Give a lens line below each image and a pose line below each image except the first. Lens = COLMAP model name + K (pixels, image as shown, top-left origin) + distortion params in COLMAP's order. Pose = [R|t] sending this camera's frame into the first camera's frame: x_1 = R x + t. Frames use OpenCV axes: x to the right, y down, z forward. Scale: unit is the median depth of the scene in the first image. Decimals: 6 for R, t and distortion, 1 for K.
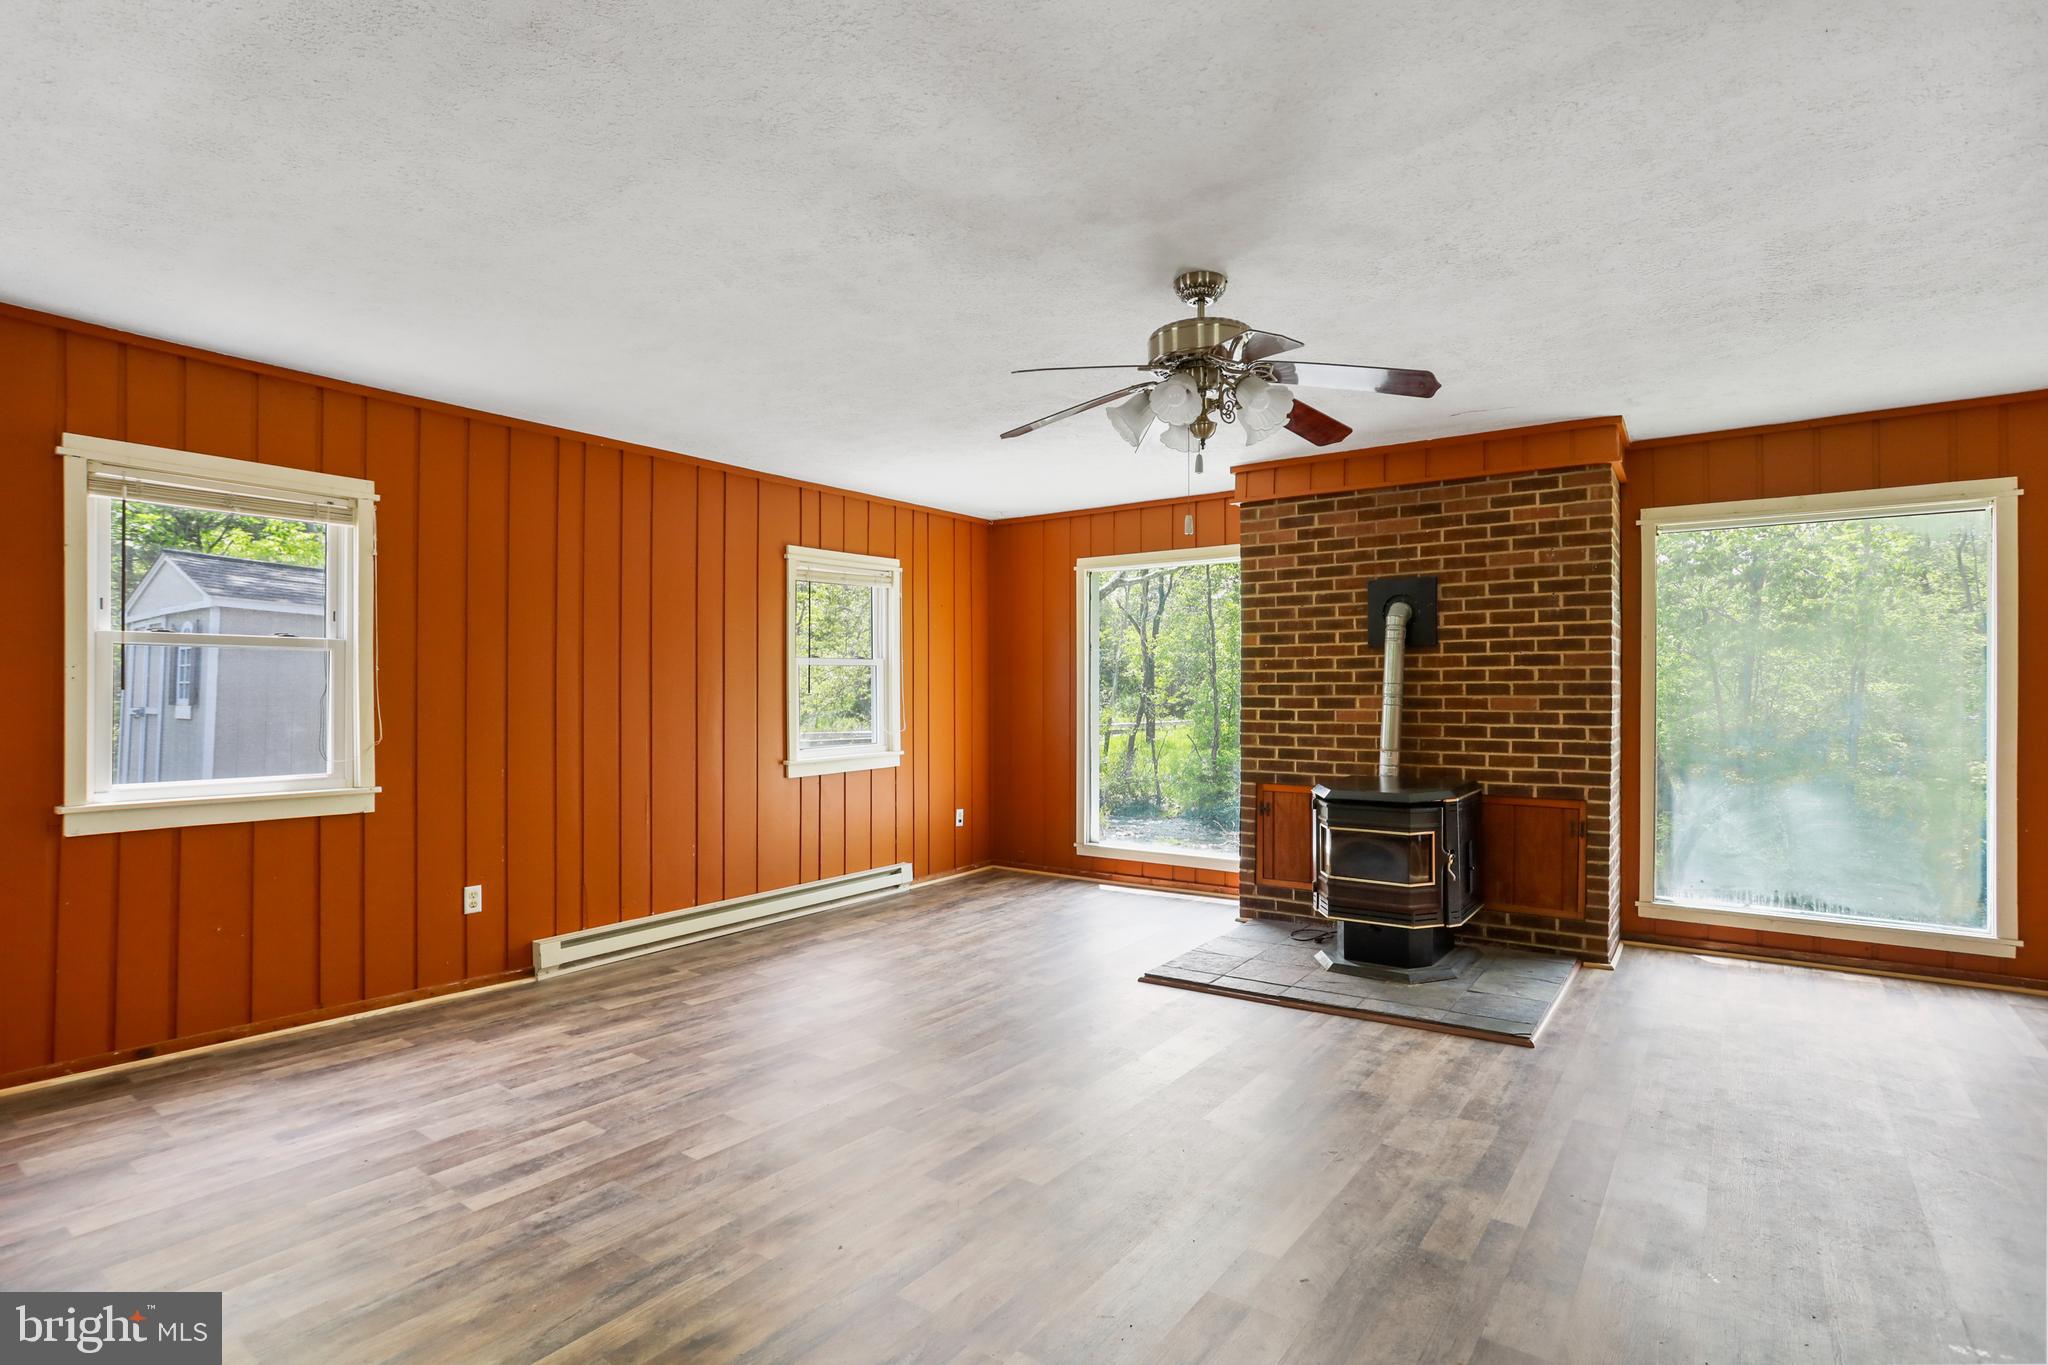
lens RADIAL K [[1010.3, 0, 1045.5], [0, 1010.3, 681.0], [0, 0, 1]] dist [-0.067907, 0.038574]
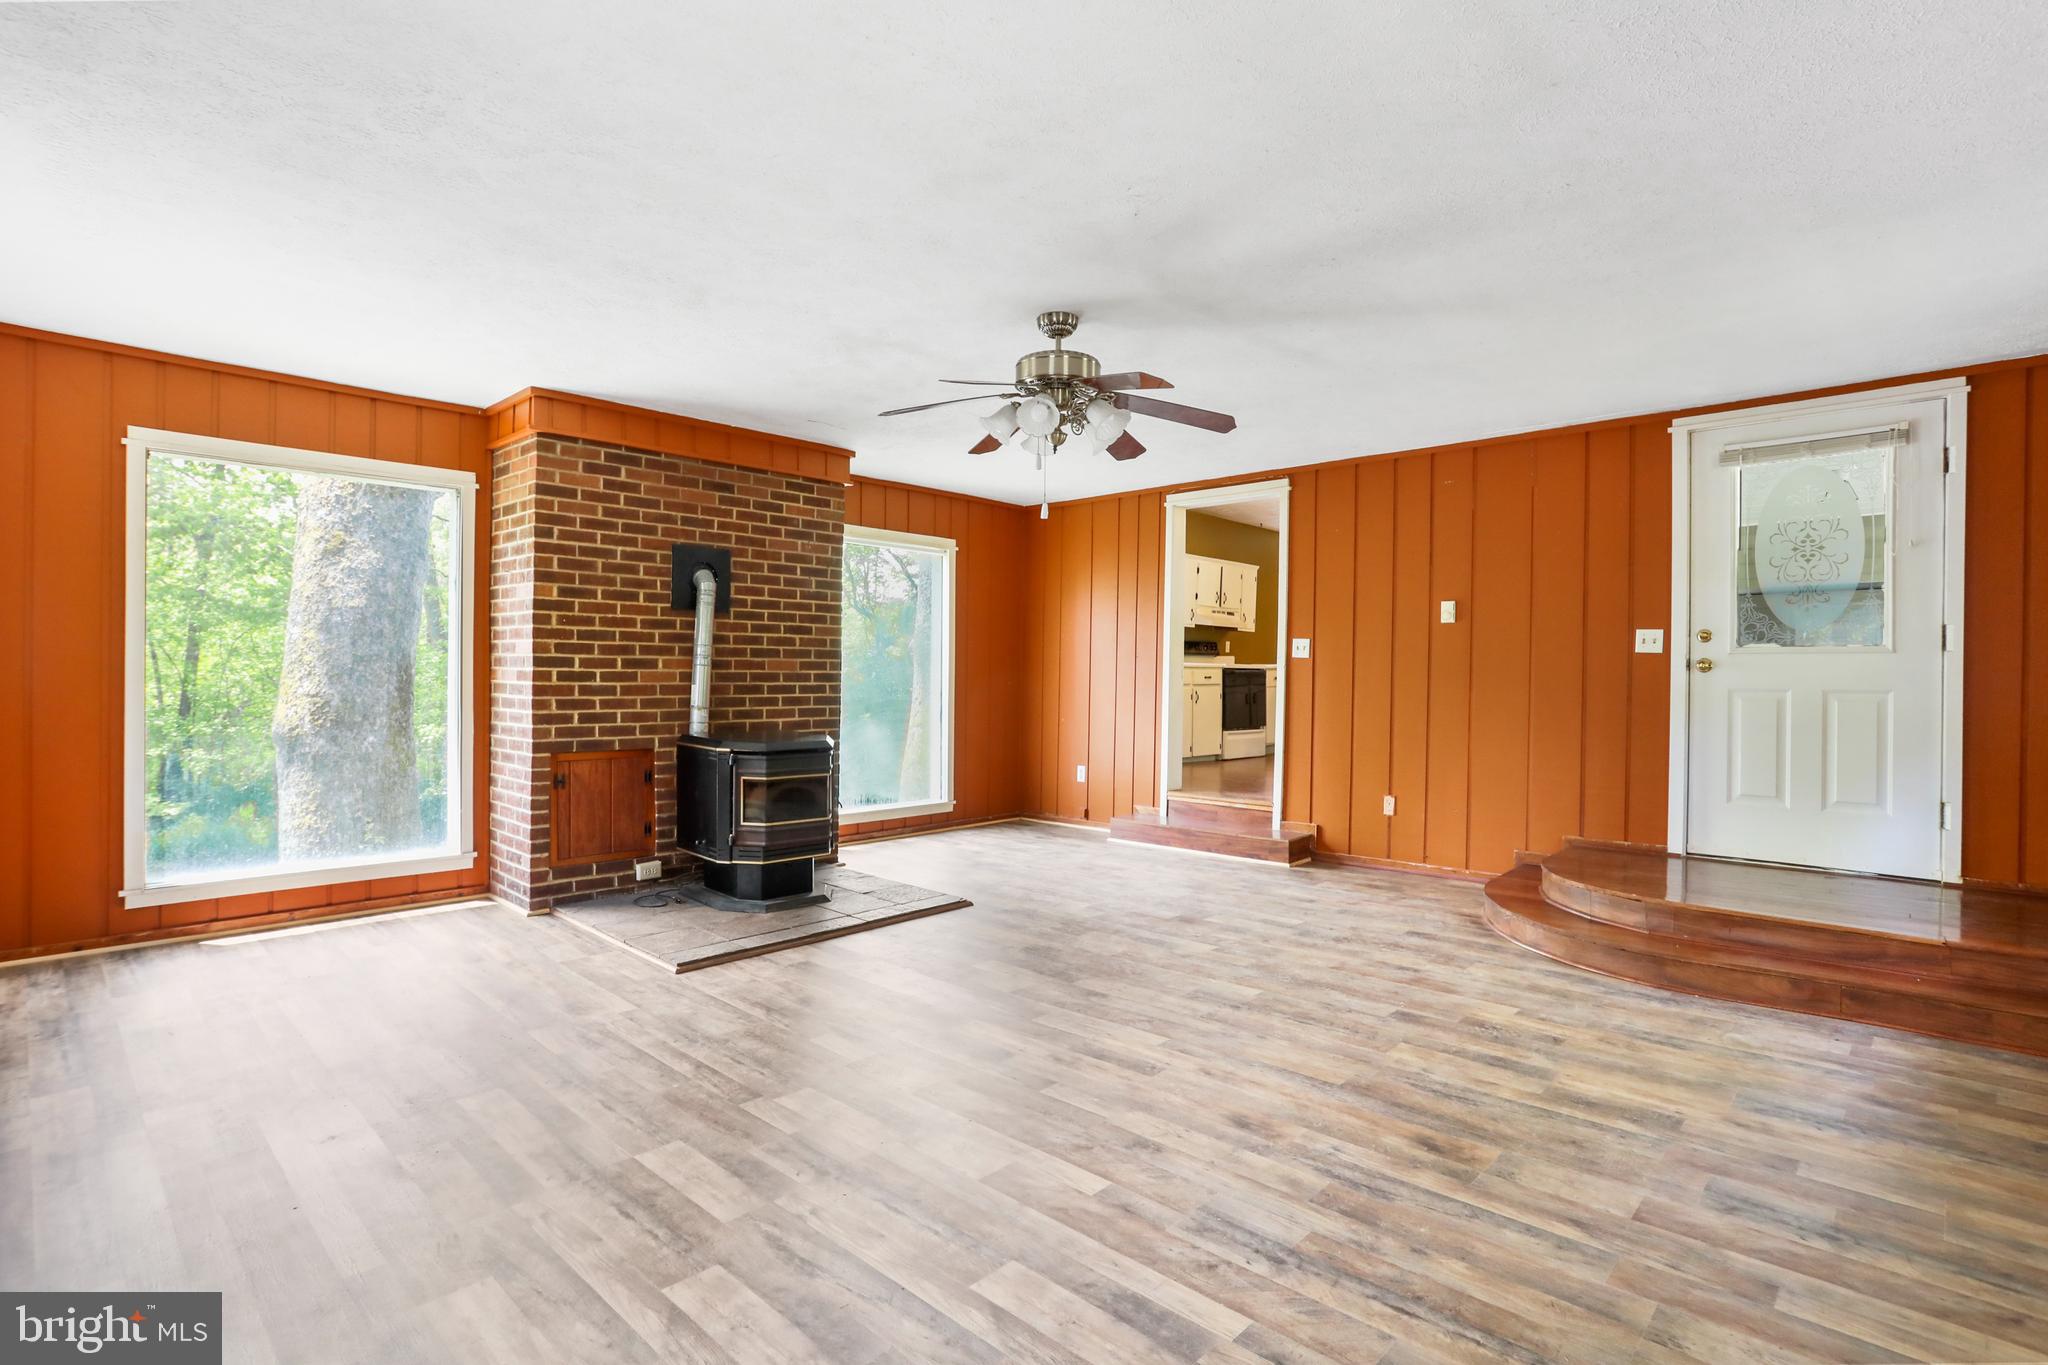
lens RADIAL K [[993.5, 0, 1022.9], [0, 993.5, 671.2], [0, 0, 1]] dist [-0.063255, 0.037653]
pose [[0.141108, 0.005098, 0.989981, -0.667164], [-0.018464, 0.999826, -0.002516, 0.027287], [-0.989822, -0.017924, 0.141177, 0.538990]]
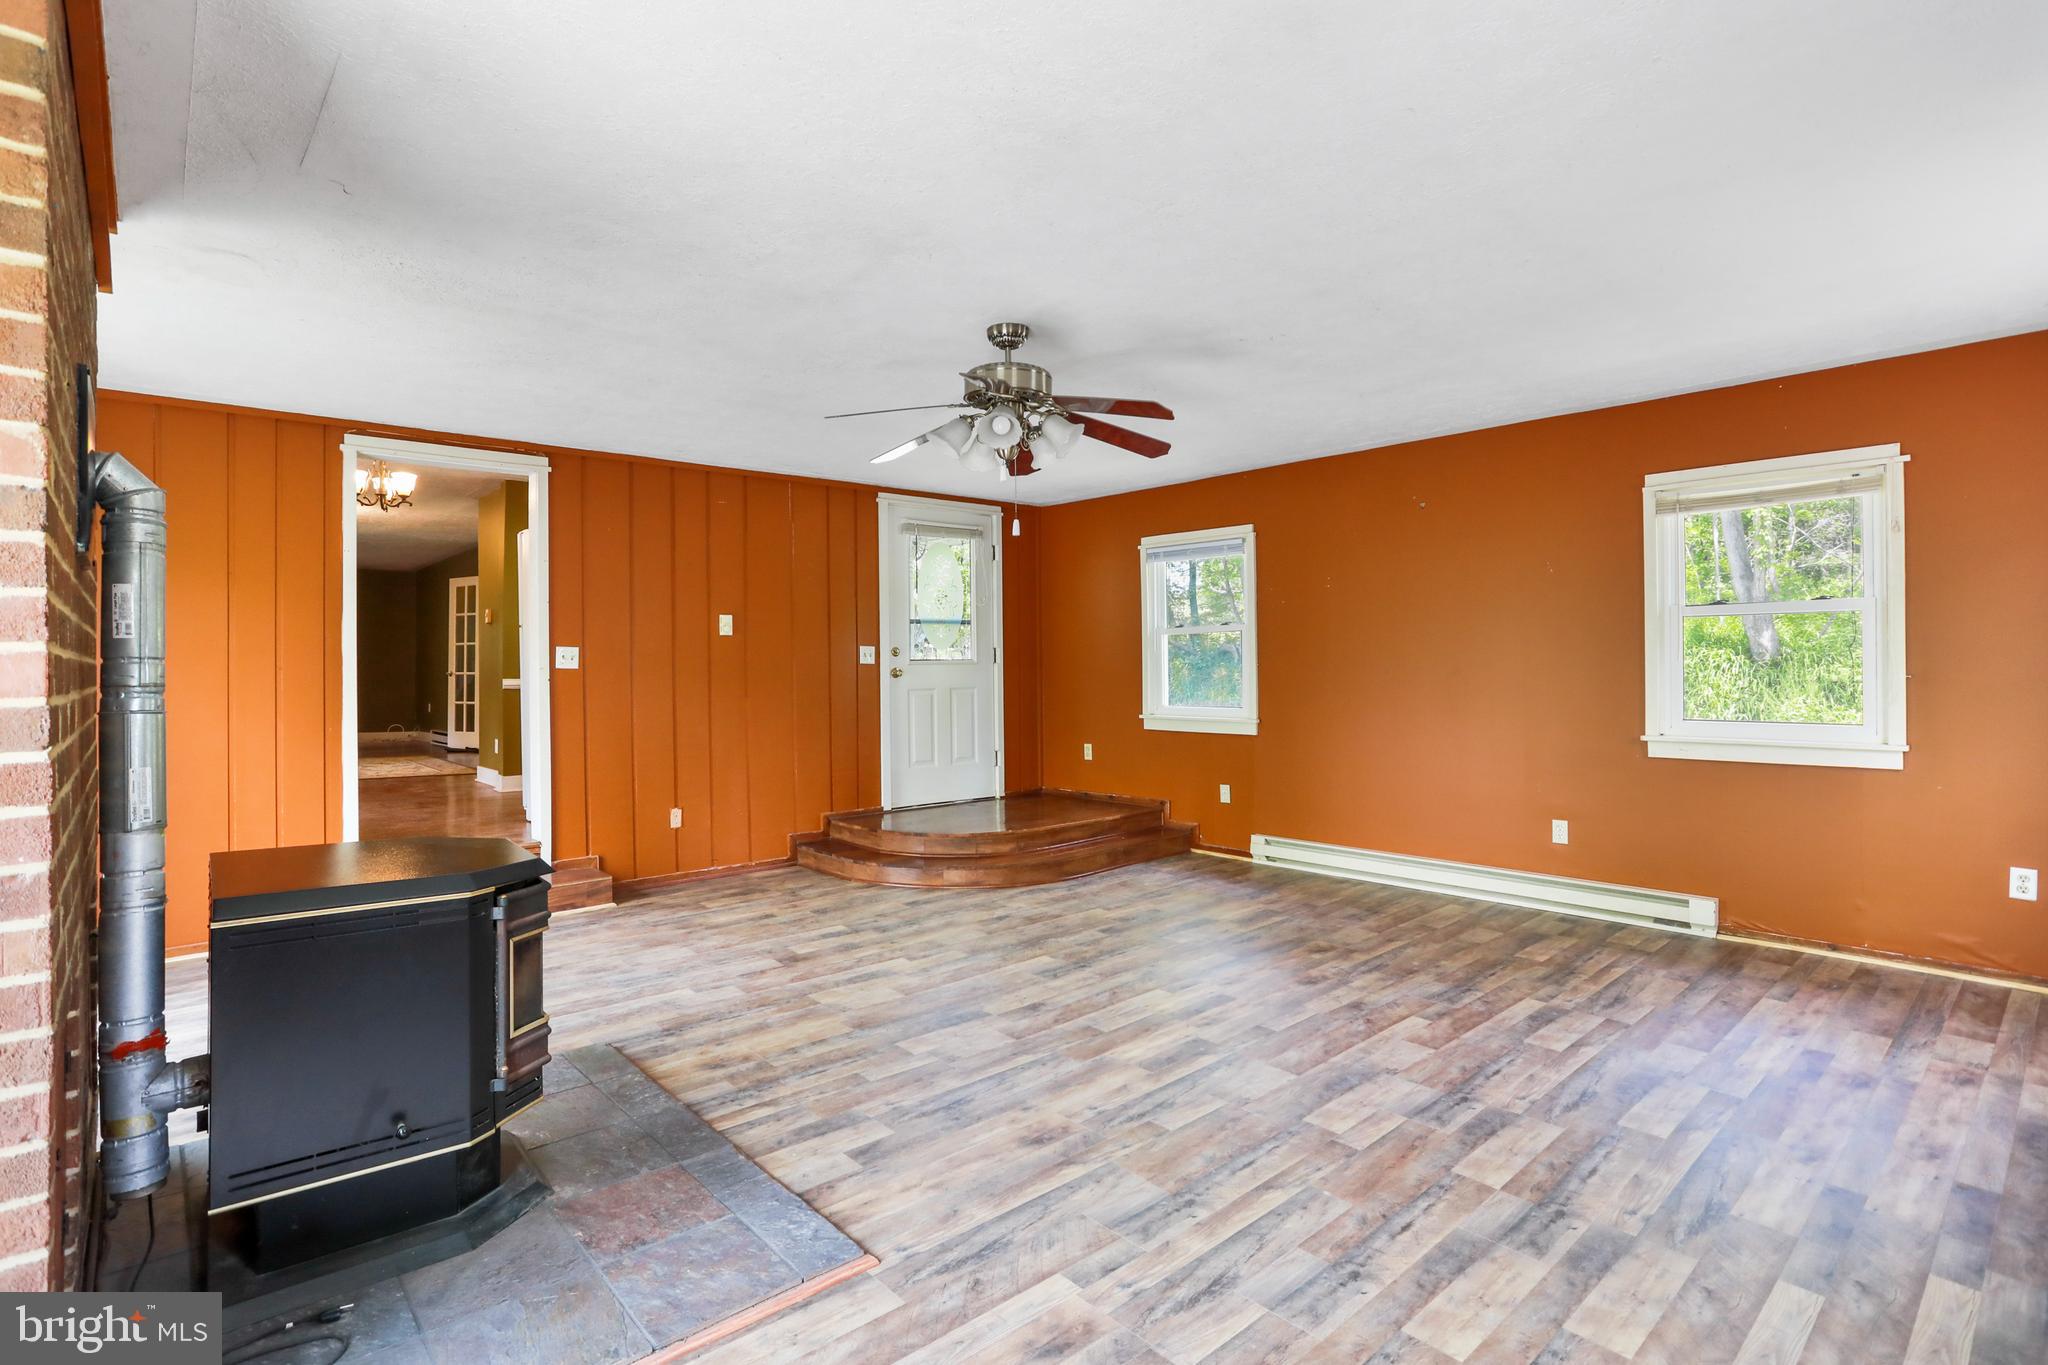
lens RADIAL K [[993.5, 0, 1022.9], [0, 993.5, 671.2], [0, 0, 1]] dist [-0.063255, 0.037653]
pose [[-0.973687, 0.009459, 0.227694, -0.081048], [0.008562, 0.999951, -0.004927, 0.012055], [-0.227730, -0.002848, -0.973720, 1.341716]]
